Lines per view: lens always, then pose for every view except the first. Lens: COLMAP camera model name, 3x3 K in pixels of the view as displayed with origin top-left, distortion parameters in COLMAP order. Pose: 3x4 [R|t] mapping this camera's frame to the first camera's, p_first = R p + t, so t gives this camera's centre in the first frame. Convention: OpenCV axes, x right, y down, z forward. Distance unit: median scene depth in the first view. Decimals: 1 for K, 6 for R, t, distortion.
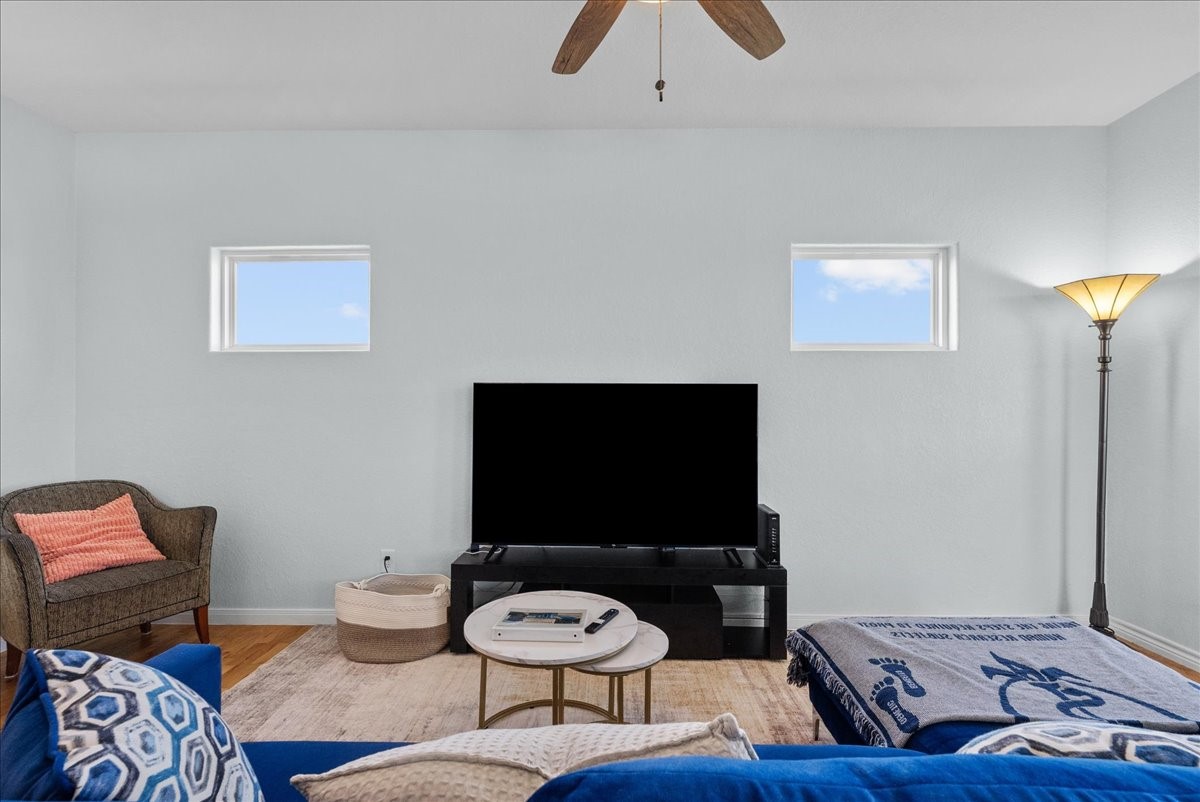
lens RADIAL K [[538.4, 0, 603.8], [0, 538.4, 404.7], [0, 0, 1]] dist [-0.000589, -0.000188]
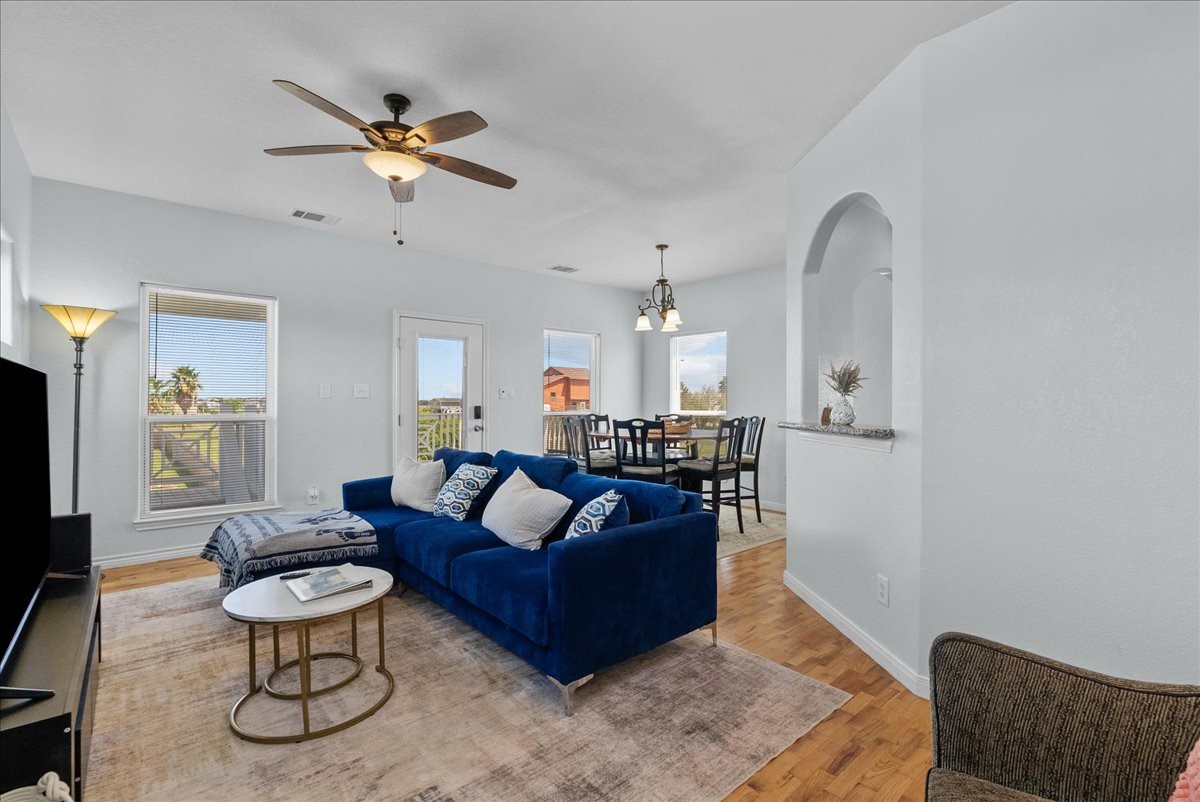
lens RADIAL K [[529.1, 0, 600.6], [0, 529.1, 404.9], [0, 0, 1]] dist [-0.000004, -0.000003]
pose [[-0.680350, -0.011218, 0.732801, -0.950957], [-0.005000, 0.999931, 0.010666, -0.006296], [-0.732870, 0.003593, -0.680359, 0.944015]]
